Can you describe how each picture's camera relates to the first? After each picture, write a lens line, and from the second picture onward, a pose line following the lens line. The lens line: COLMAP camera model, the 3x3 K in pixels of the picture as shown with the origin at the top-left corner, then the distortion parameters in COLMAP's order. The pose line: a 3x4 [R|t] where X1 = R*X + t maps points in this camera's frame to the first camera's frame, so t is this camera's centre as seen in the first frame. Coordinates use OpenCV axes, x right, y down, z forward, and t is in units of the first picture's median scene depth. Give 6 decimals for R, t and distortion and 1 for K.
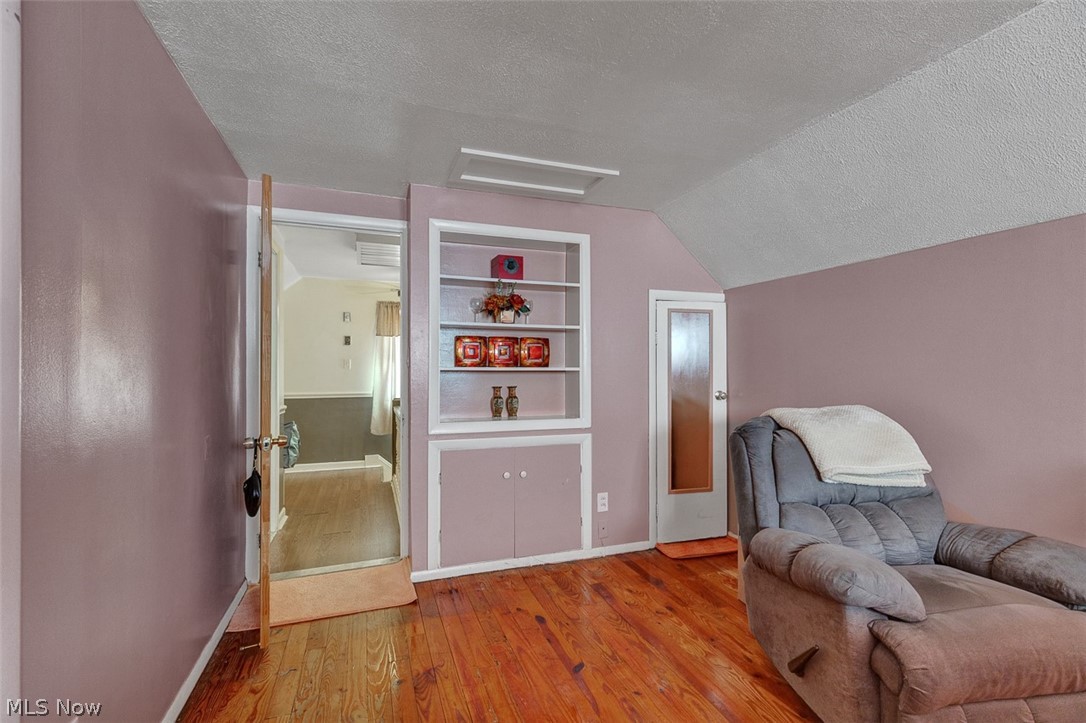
lens RADIAL K [[493.5, 0, 542.1], [0, 493.5, 360.8], [0, 0, 1]] dist [0.009856, -0.000563]
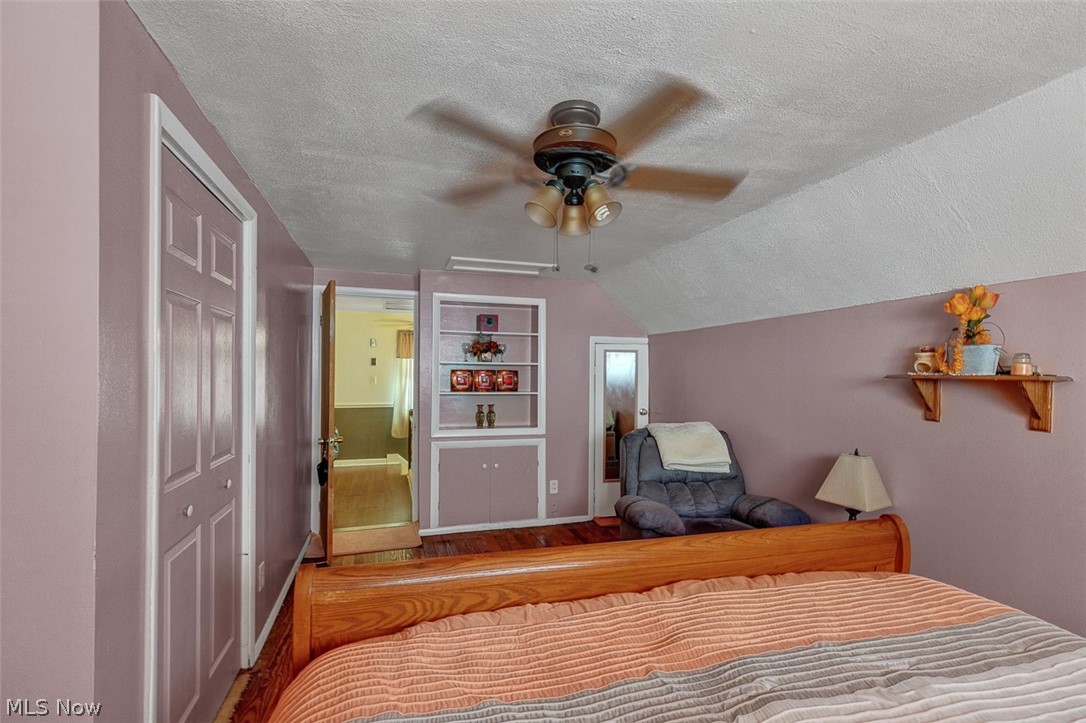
lens RADIAL K [[493.5, 0, 544.5], [0, 493.5, 367.6], [0, 0, 1]] dist [0.009856, -0.000563]
pose [[0.999492, 0.007536, -0.030967, 0.139290], [-0.007453, 0.999968, 0.002772, -0.061196], [0.030987, -0.002540, 0.999517, -0.426090]]
